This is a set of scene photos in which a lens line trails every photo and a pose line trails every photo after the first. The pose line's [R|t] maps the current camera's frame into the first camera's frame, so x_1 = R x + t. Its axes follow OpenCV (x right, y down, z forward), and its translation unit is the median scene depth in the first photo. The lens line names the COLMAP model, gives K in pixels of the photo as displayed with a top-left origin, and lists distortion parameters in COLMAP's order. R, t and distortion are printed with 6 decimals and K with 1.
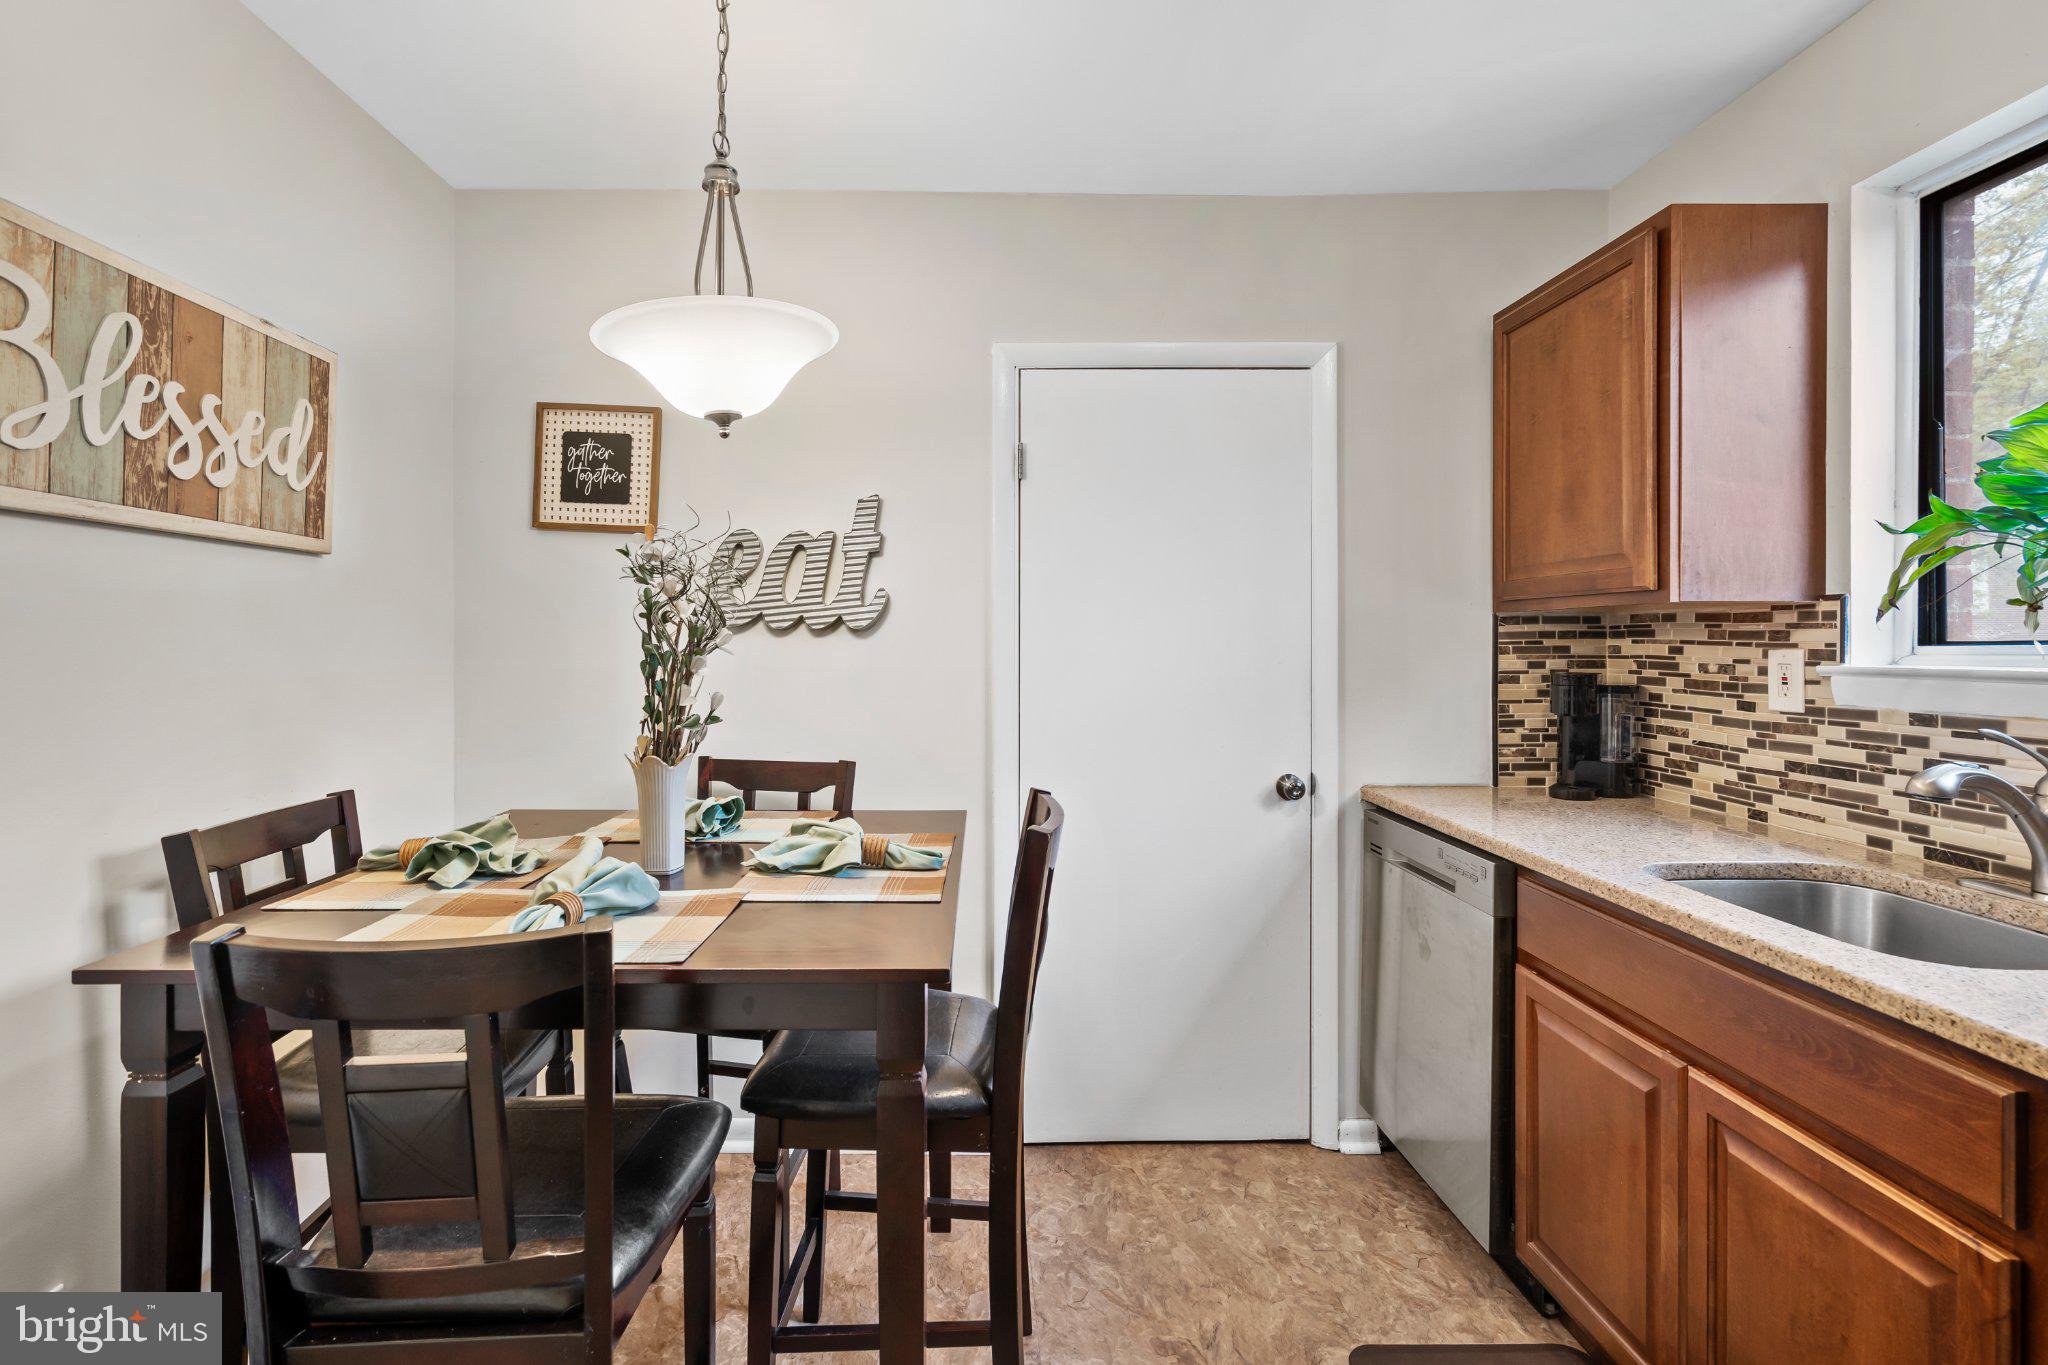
lens RADIAL K [[971.9, 0, 969.7], [0, 971.9, 637.1], [0, 0, 1]] dist [-0.003355, 0.000685]
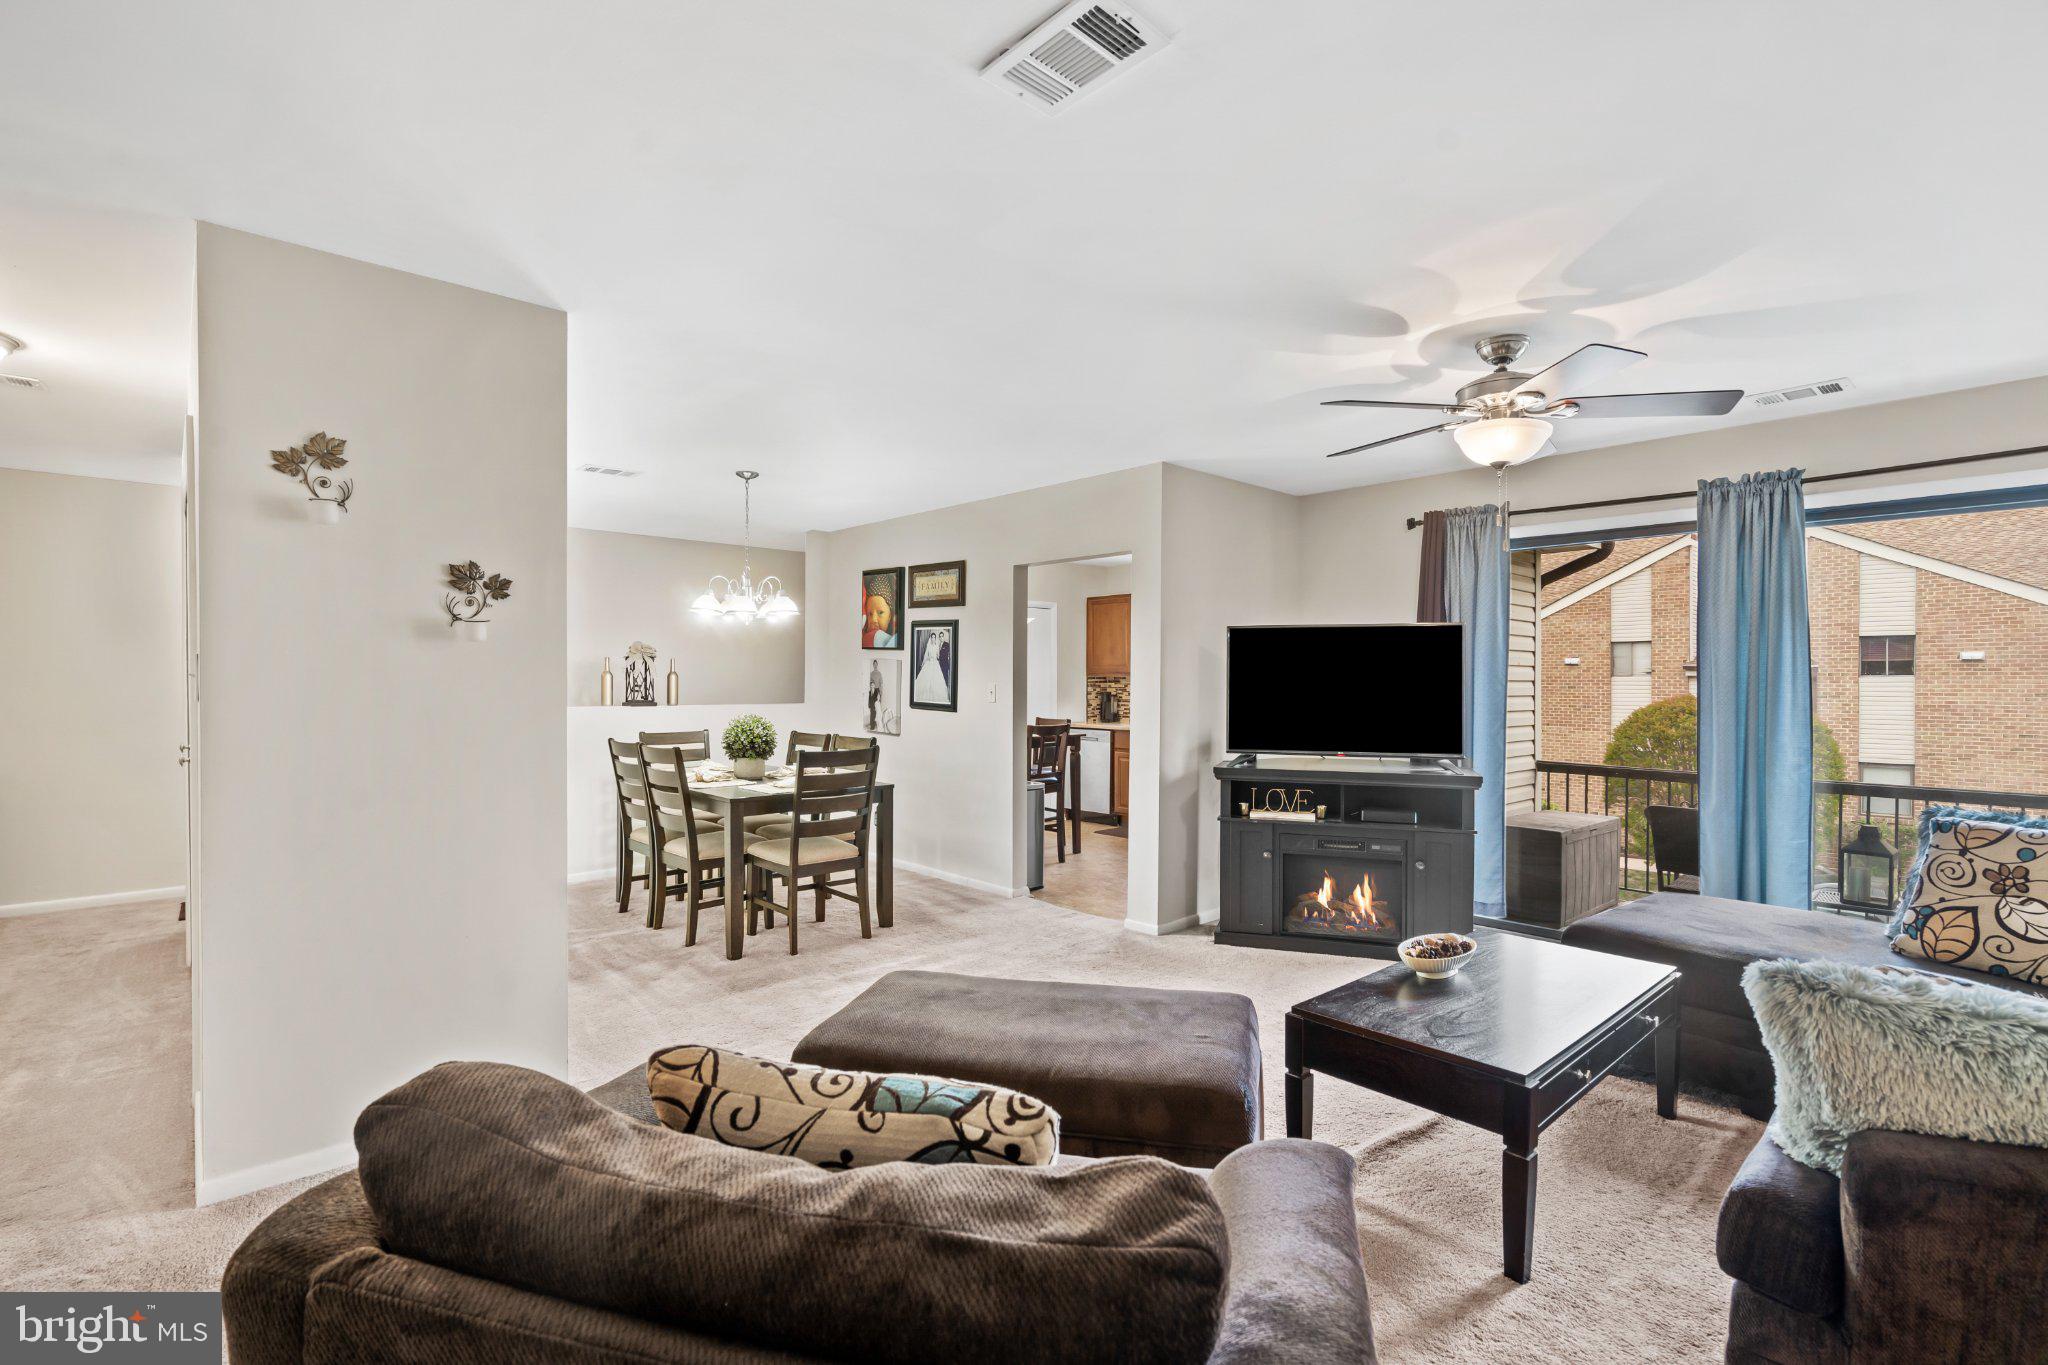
lens RADIAL K [[931.3, 0, 1032.9], [0, 931.3, 678.4], [0, 0, 1]] dist [-0.000397, 0.000382]
pose [[0.741341, 0.007499, 0.671086, -2.808386], [-0.006348, 0.999971, -0.004162, -0.000255], [-0.671098, -0.001175, 0.741368, -2.138677]]
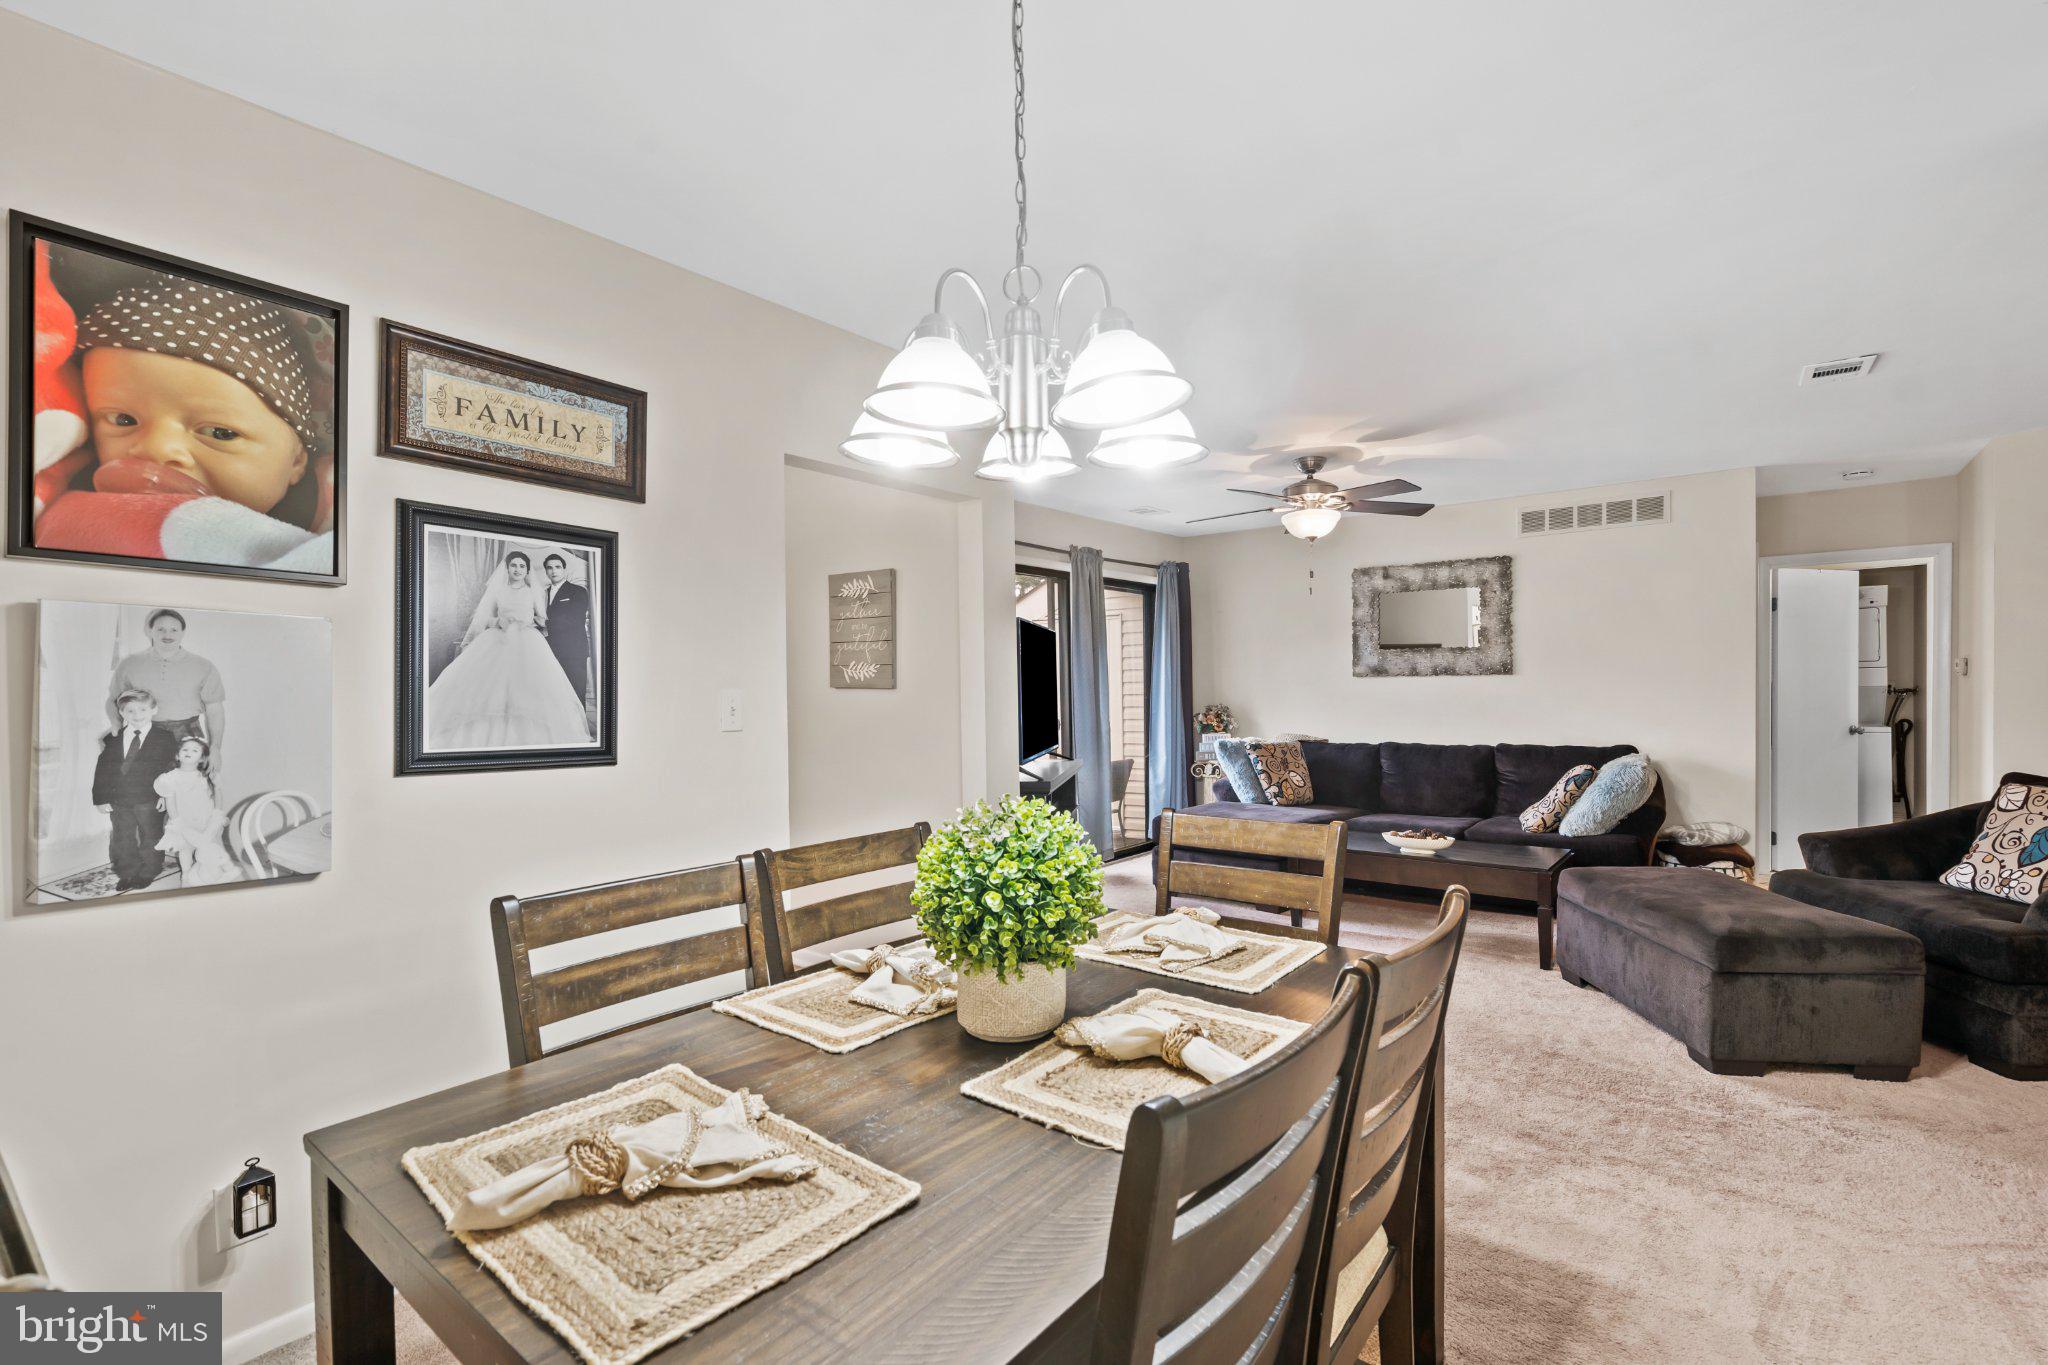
lens RADIAL K [[927.8, 0, 1016.8], [0, 927.8, 702.8], [0, 0, 1]] dist [-0.000391, 0.000955]
pose [[-0.773594, 0.002865, 0.633675, -2.052138], [0.016920, 0.999727, 0.016136, 0.007796], [-0.633456, 0.023204, -0.773431, 1.164306]]
